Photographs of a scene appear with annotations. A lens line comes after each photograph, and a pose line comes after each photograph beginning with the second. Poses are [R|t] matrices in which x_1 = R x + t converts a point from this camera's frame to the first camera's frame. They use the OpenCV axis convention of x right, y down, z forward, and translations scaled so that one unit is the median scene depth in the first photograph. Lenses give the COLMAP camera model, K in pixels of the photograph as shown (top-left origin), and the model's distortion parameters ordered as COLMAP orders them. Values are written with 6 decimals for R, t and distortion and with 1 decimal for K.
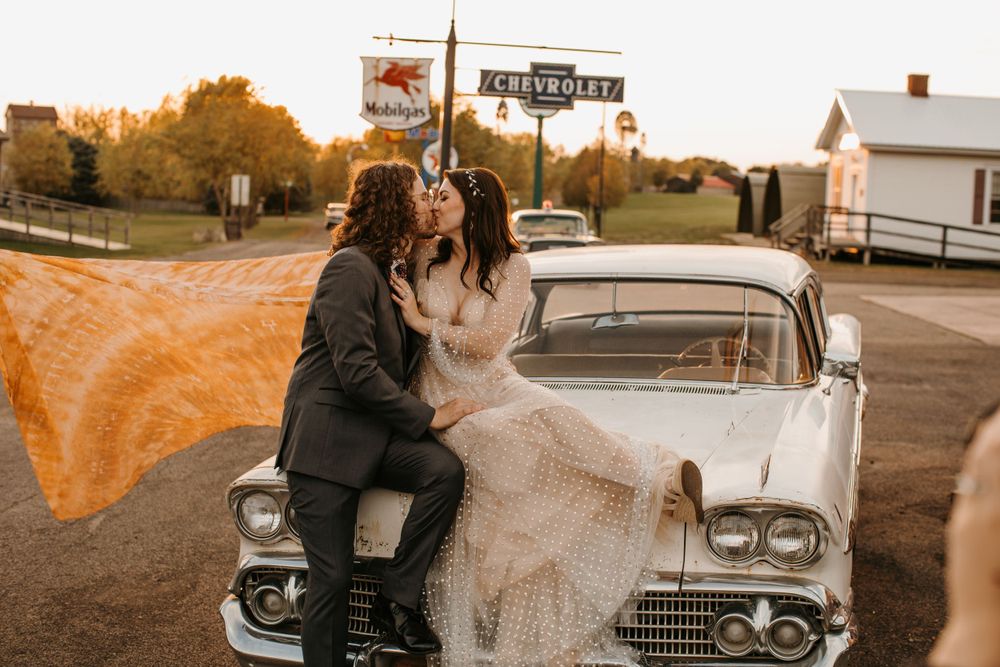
lens RADIAL K [[1435.7, 0, 500.0], [0, 1435.7, 333.5], [0, 0, 1]] dist [-0.177553, 0.369127]
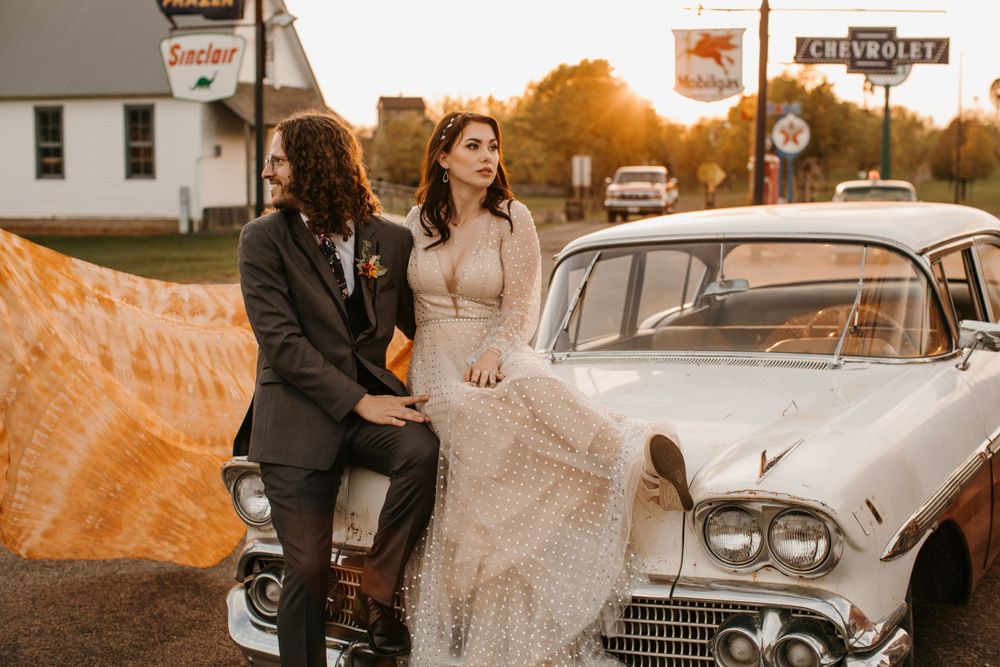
lens RADIAL K [[1435.7, 0, 500.0], [0, 1435.7, 333.5], [0, 0, 1]] dist [-0.177553, 0.369127]
pose [[0.967686, -0.006989, -0.252062, 0.174306], [0.010454, 0.999868, 0.012409, 0.007828], [0.251942, -0.014643, 0.967631, 0.109828]]
